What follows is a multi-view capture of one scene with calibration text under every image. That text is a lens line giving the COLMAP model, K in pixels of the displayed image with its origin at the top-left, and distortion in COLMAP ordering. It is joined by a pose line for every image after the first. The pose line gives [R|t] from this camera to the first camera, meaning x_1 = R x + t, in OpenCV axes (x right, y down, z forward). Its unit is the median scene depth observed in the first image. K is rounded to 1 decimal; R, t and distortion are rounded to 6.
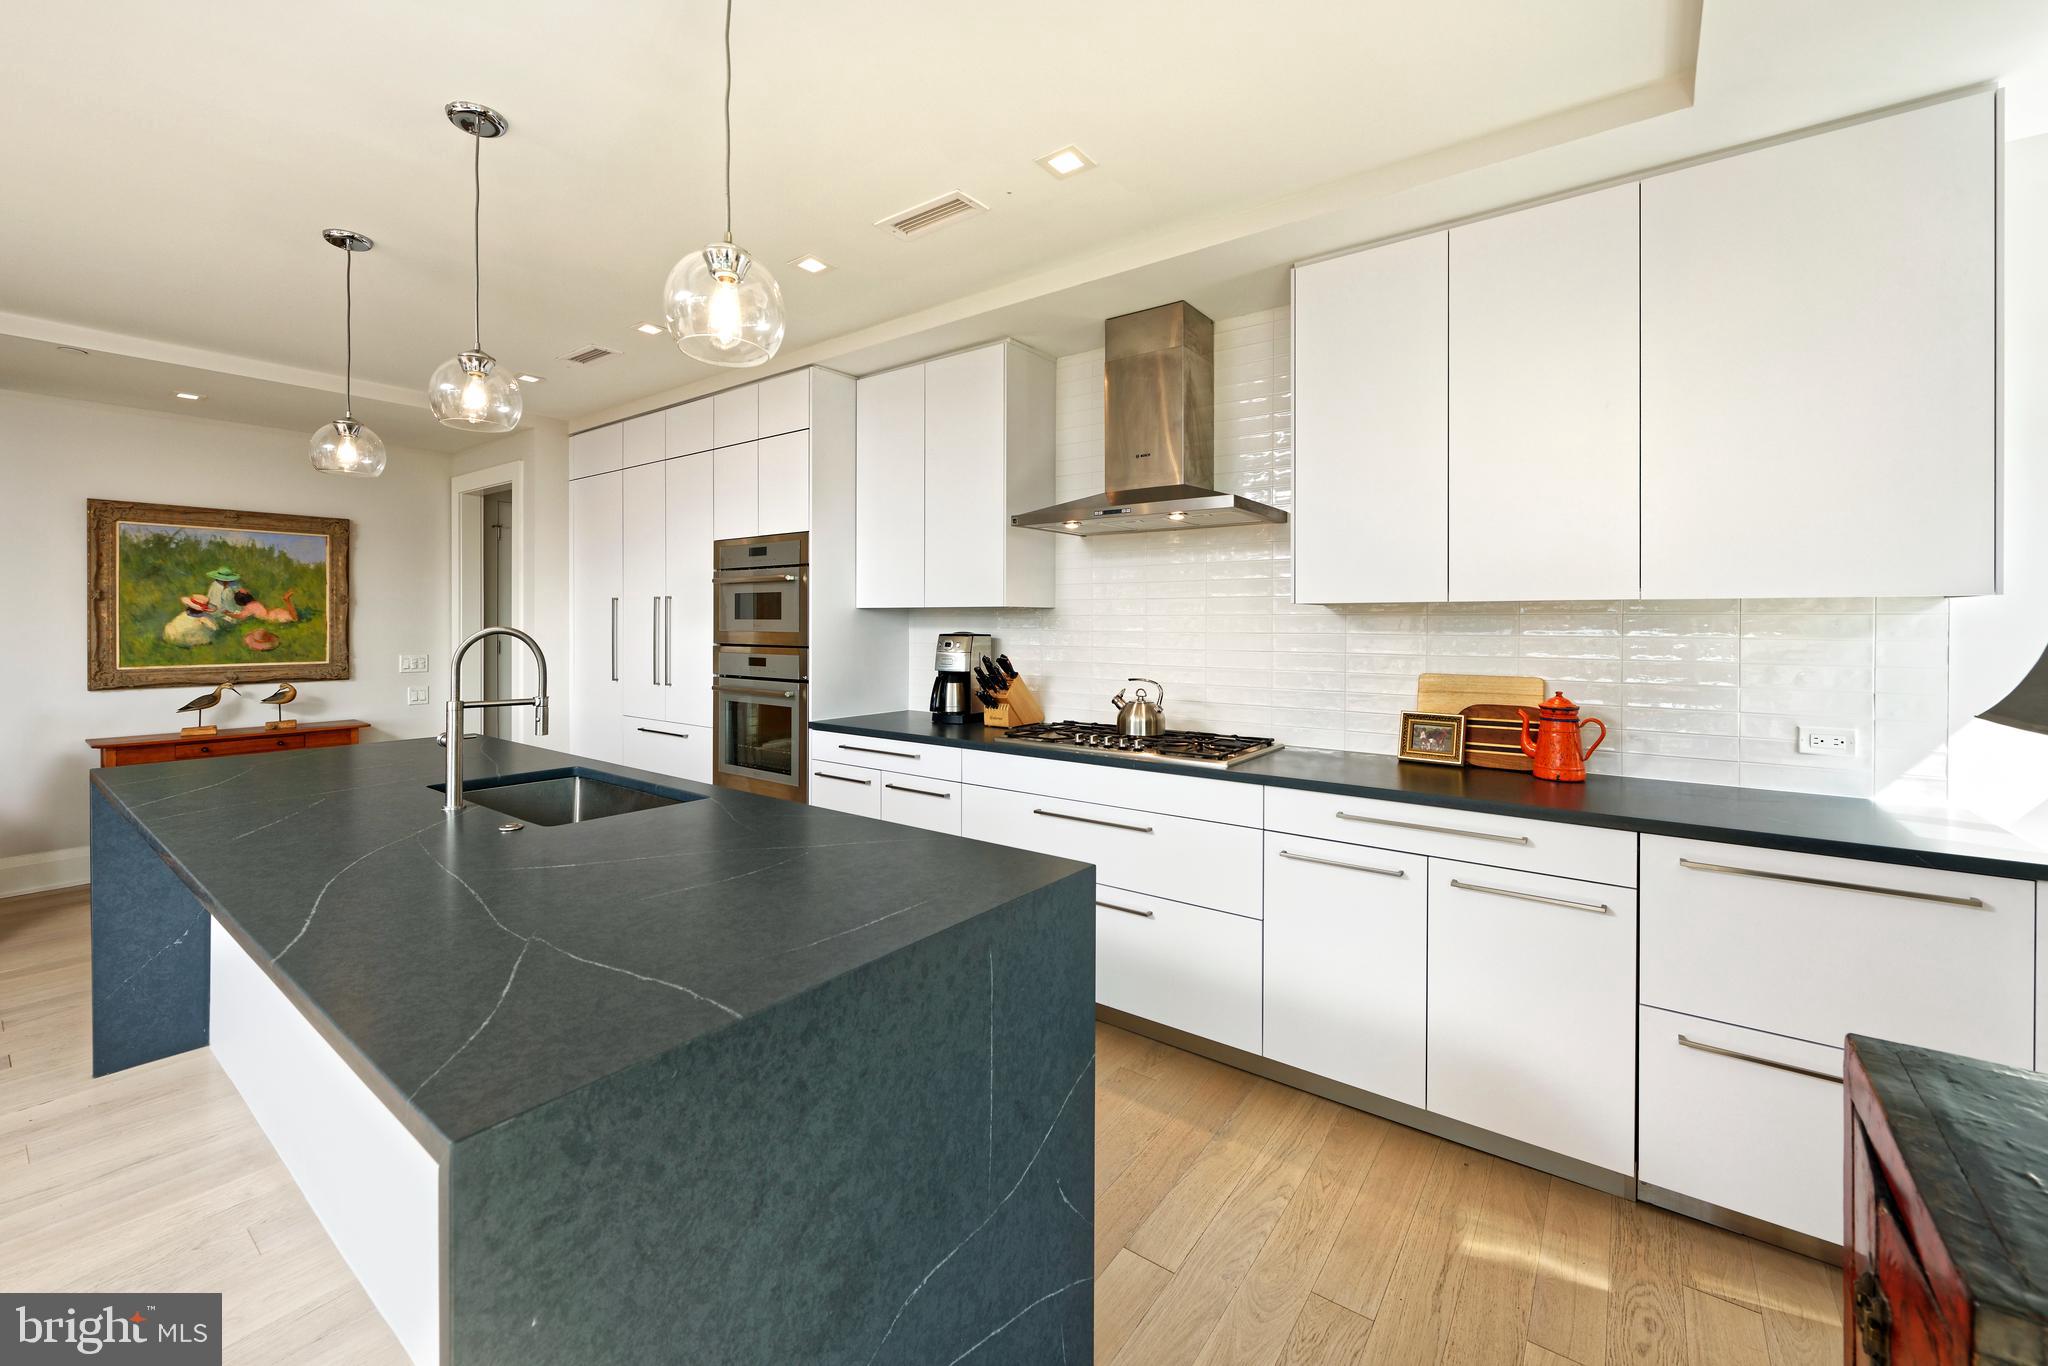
lens RADIAL K [[826.4, 0, 953.8], [0, 826.4, 635.9], [0, 0, 1]] dist [0.000123, -0.000159]
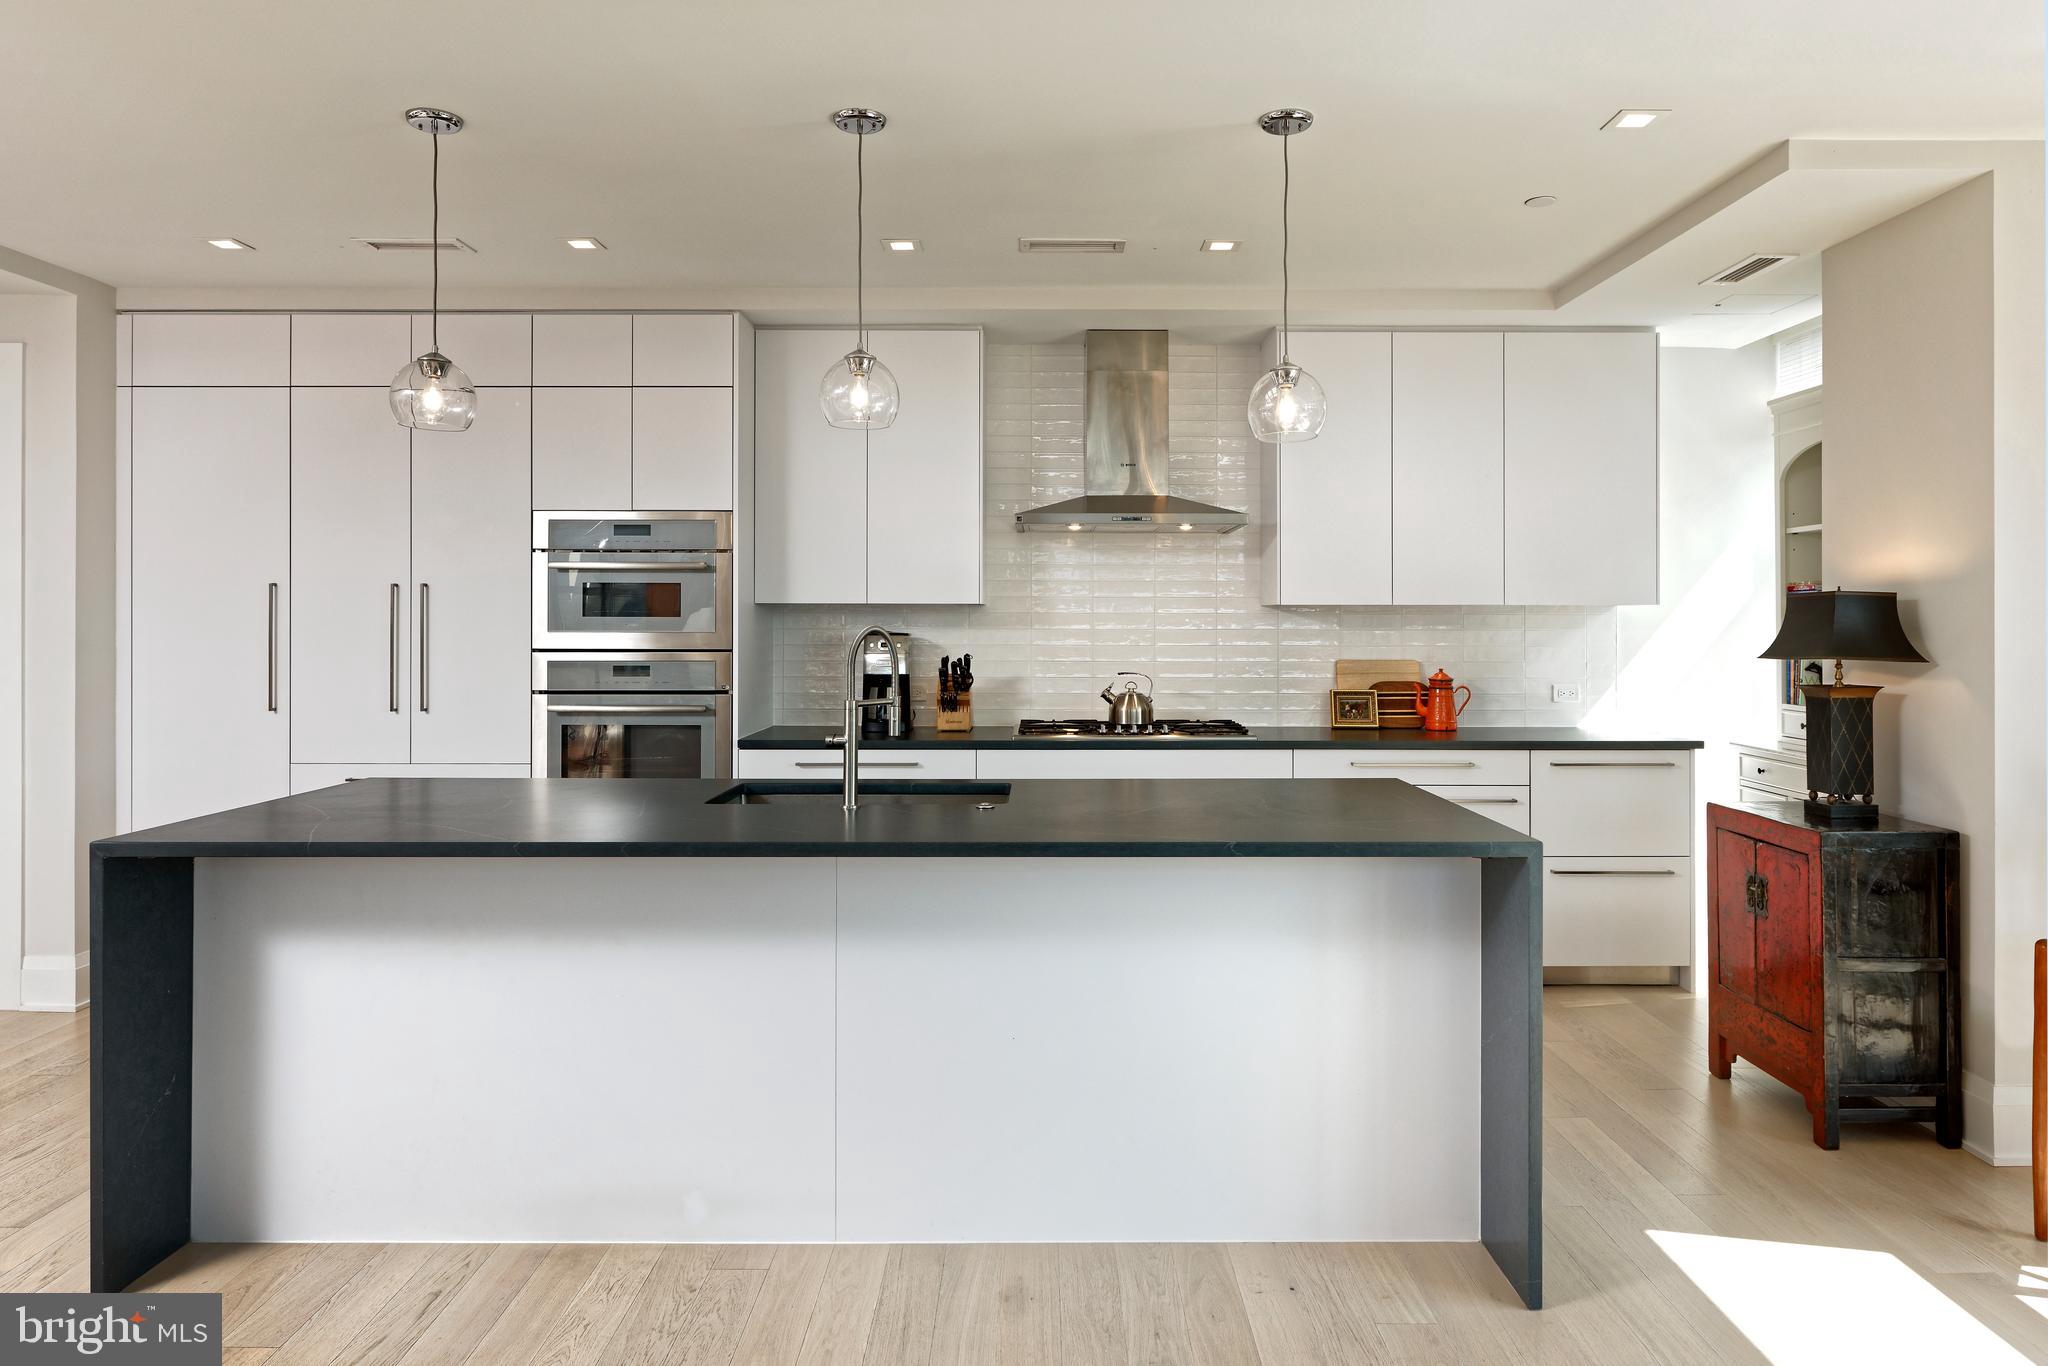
lens RADIAL K [[1267.2, 0, 992.8], [0, 1267.2, 631.6], [0, 0, 1]] dist [0.001534, 0.000121]
pose [[0.799222, -0.004224, 0.601021, -0.925514], [0.011031, 0.999910, -0.007641, 0.008709], [-0.600935, 0.012737, 0.799197, -0.218240]]
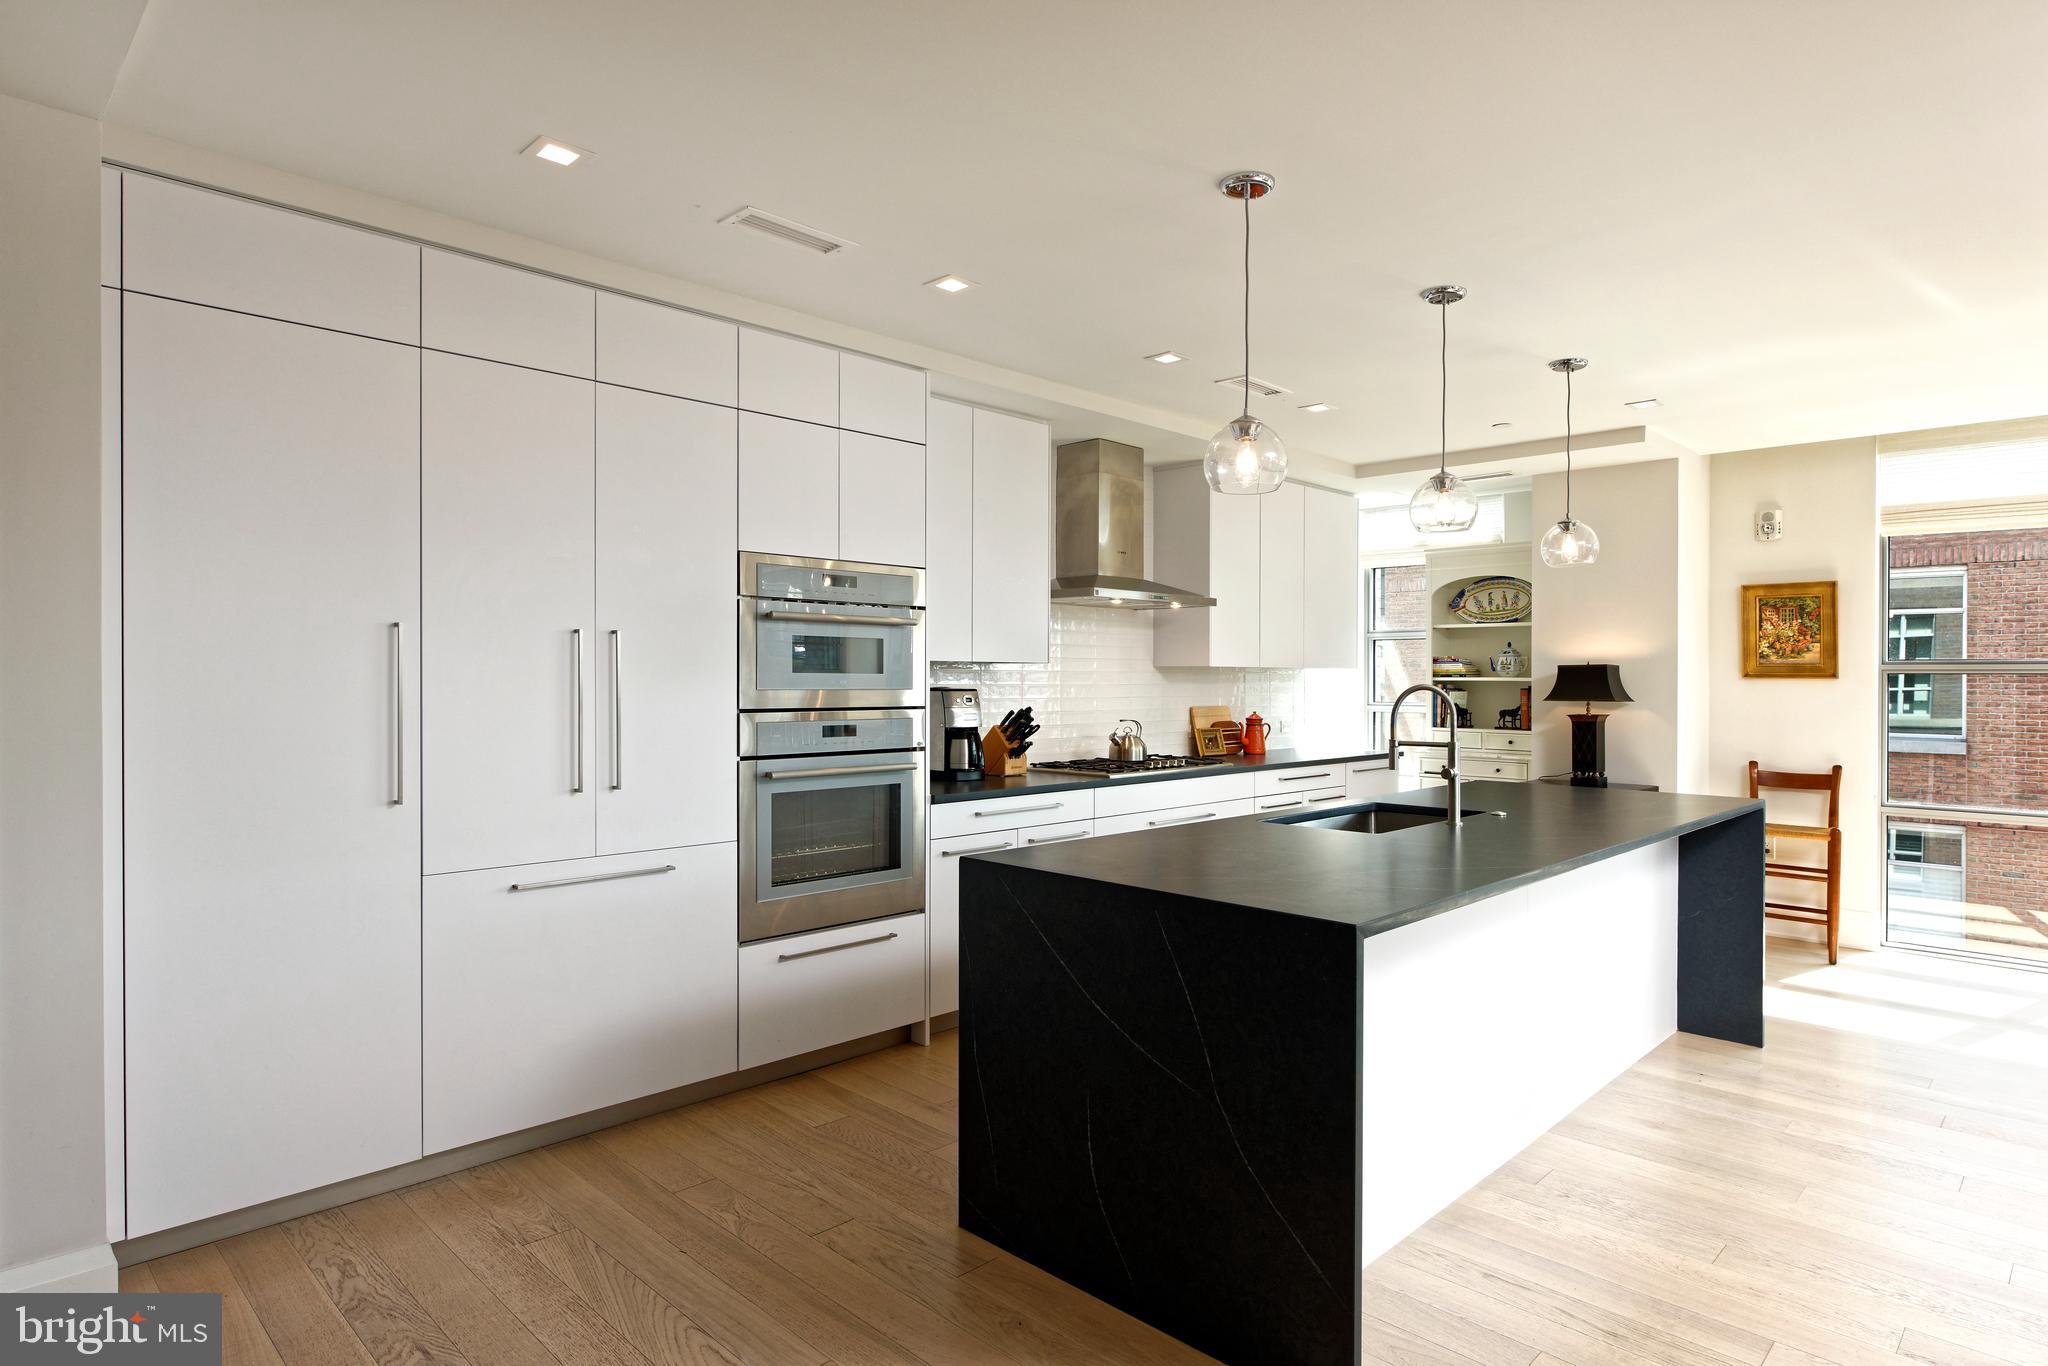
lens RADIAL K [[1122.8, 0, 1015.0], [0, 1122.8, 674.2], [0, 0, 1]] dist [0.004560, 0.000988]
pose [[0.114279, 0.000820, 0.993448, -1.634652], [0.012748, 0.999916, -0.002292, -0.019691], [-0.993367, 0.012927, 0.114259, 0.989885]]
